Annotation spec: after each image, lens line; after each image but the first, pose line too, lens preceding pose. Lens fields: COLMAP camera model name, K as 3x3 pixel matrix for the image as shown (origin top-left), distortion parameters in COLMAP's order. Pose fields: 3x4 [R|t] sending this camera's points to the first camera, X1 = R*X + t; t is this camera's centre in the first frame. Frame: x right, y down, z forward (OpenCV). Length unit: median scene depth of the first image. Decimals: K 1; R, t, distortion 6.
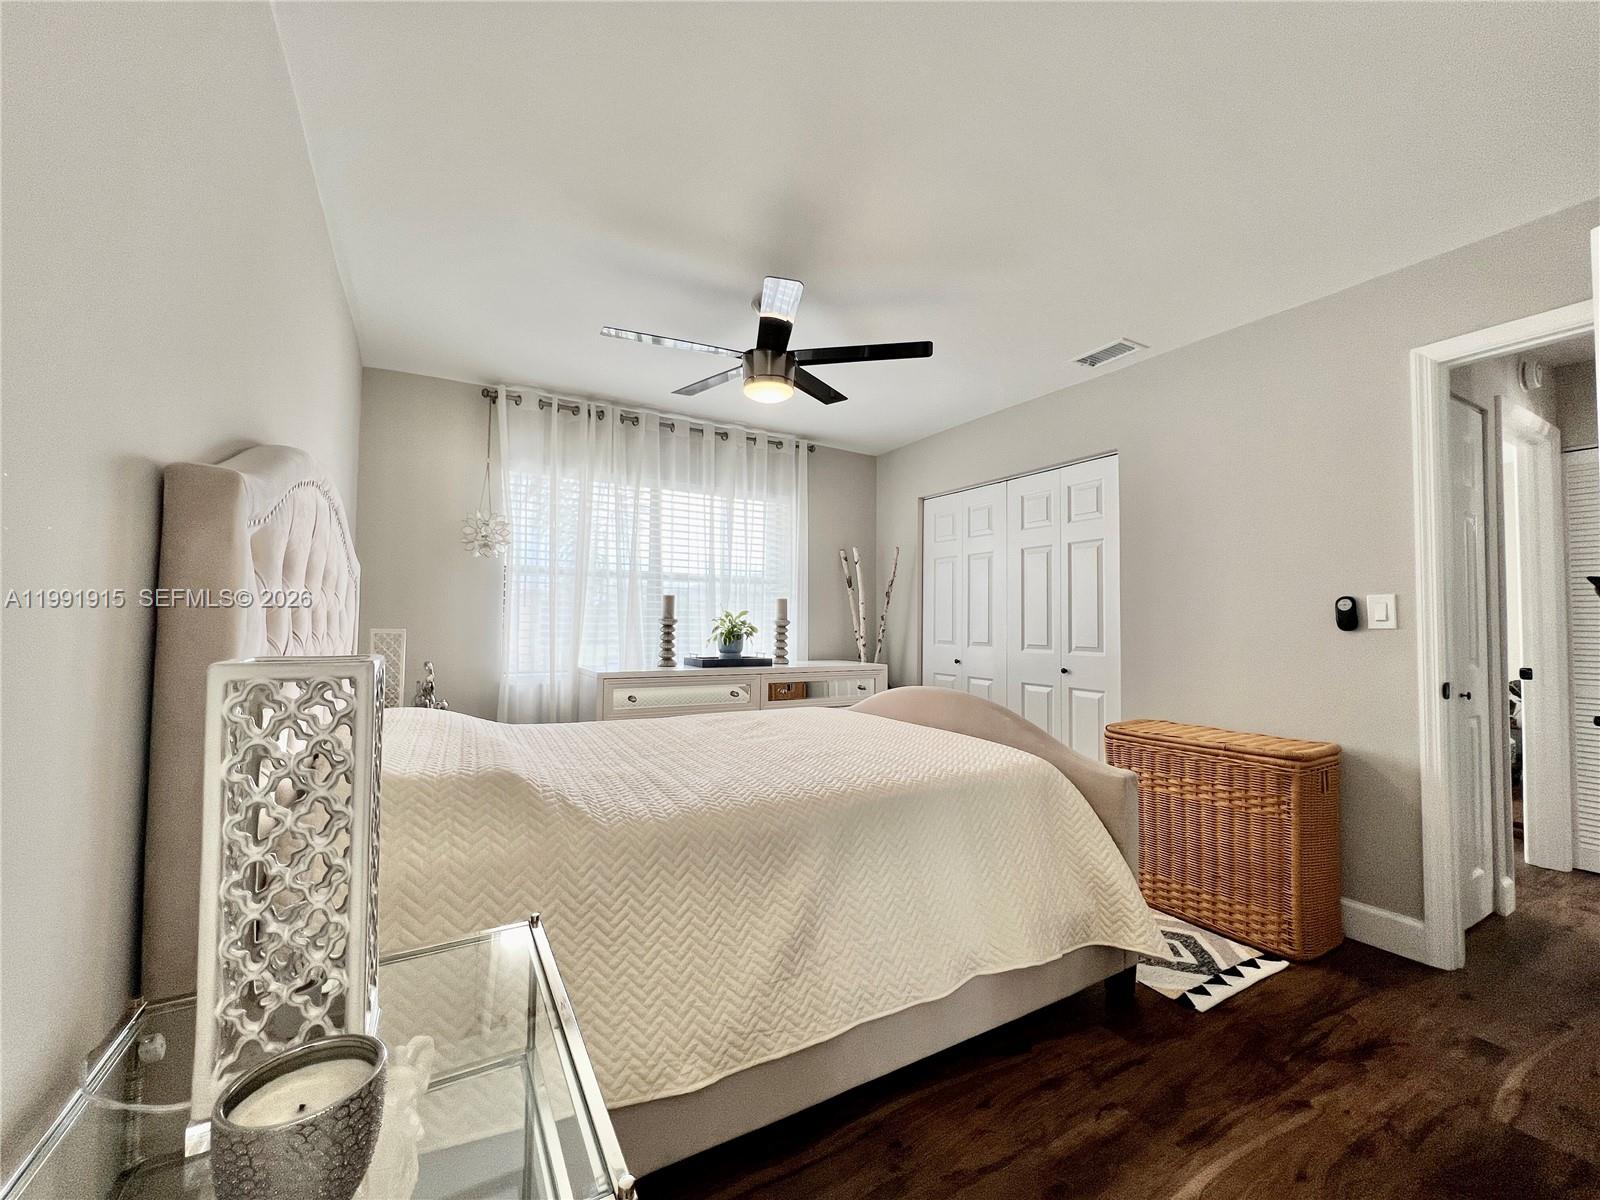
lens RADIAL K [[641.2, 0, 803.2], [0, 641.2, 601.9], [0, 0, 1]] dist [-0.001939, -0.000047]
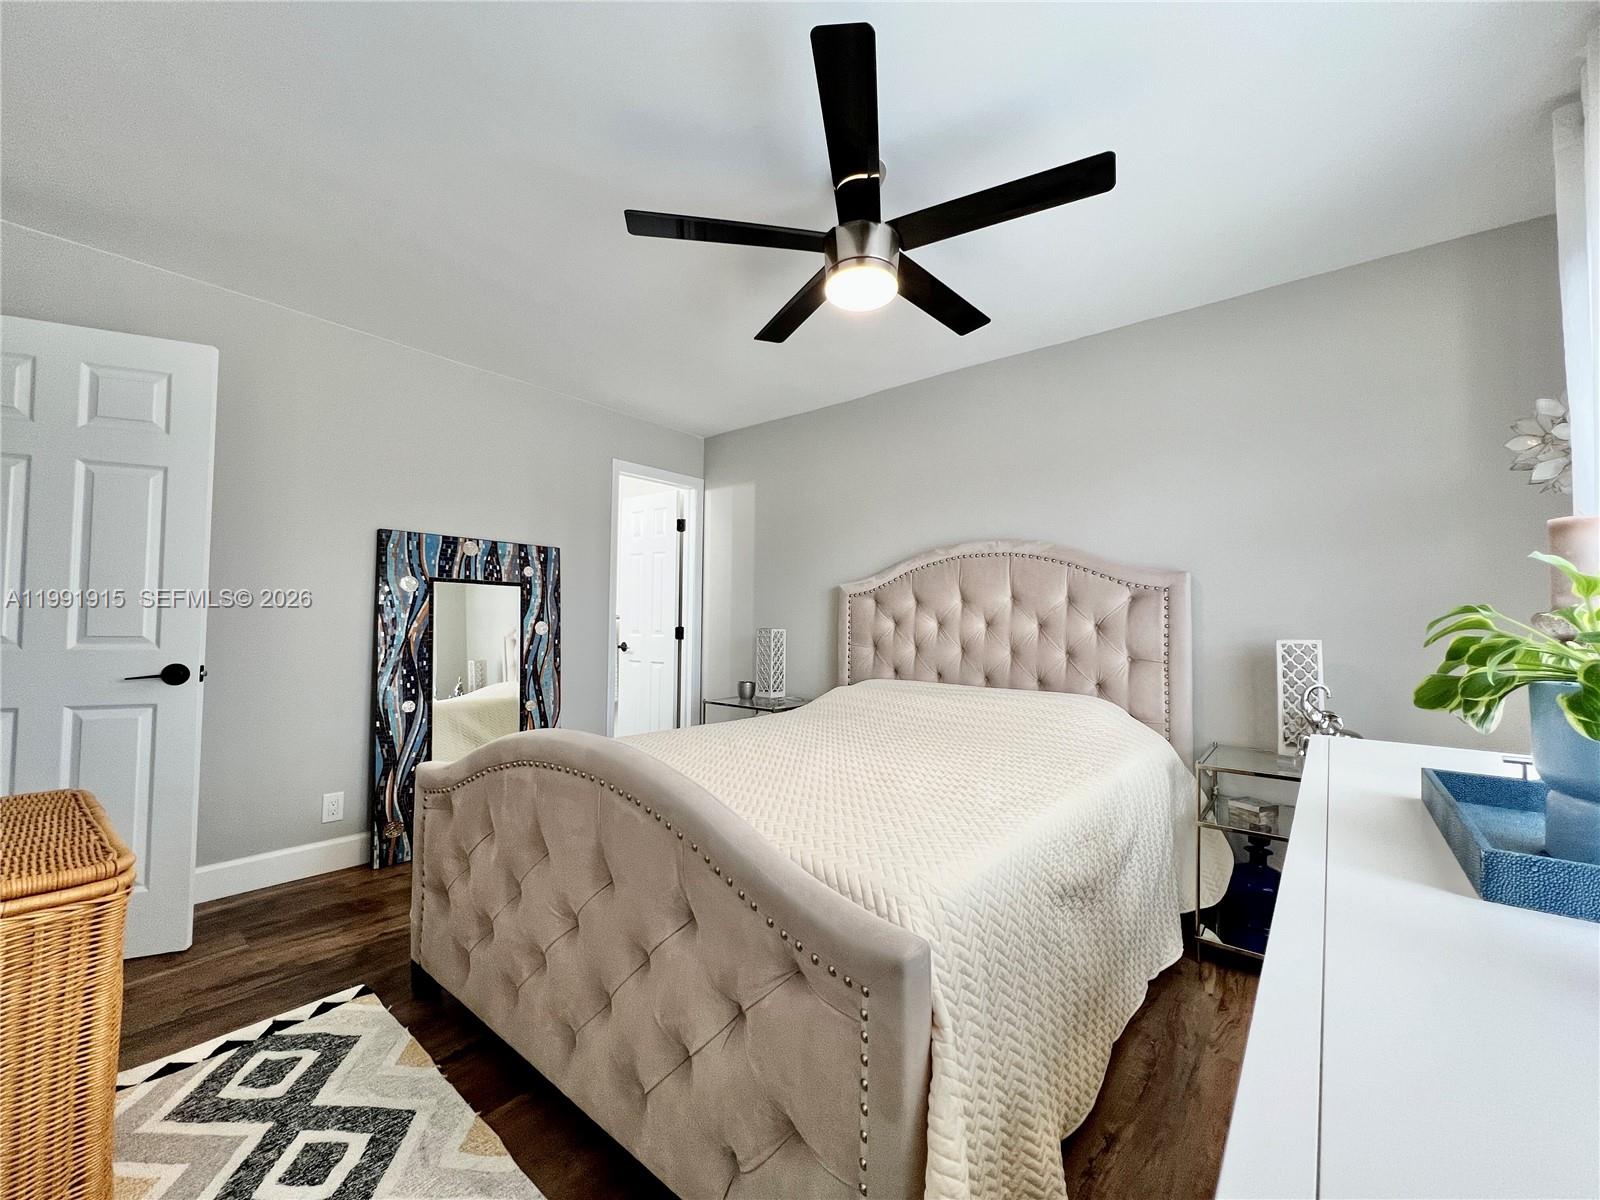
lens RADIAL K [[641.2, 0, 803.2], [0, 641.2, 601.9], [0, 0, 1]] dist [-0.001939, -0.000047]
pose [[-0.934068, -0.028787, -0.355932, 0.305500], [-0.003444, 0.997425, -0.071630, 0.088112], [0.357077, -0.065681, -0.931763, 2.004540]]
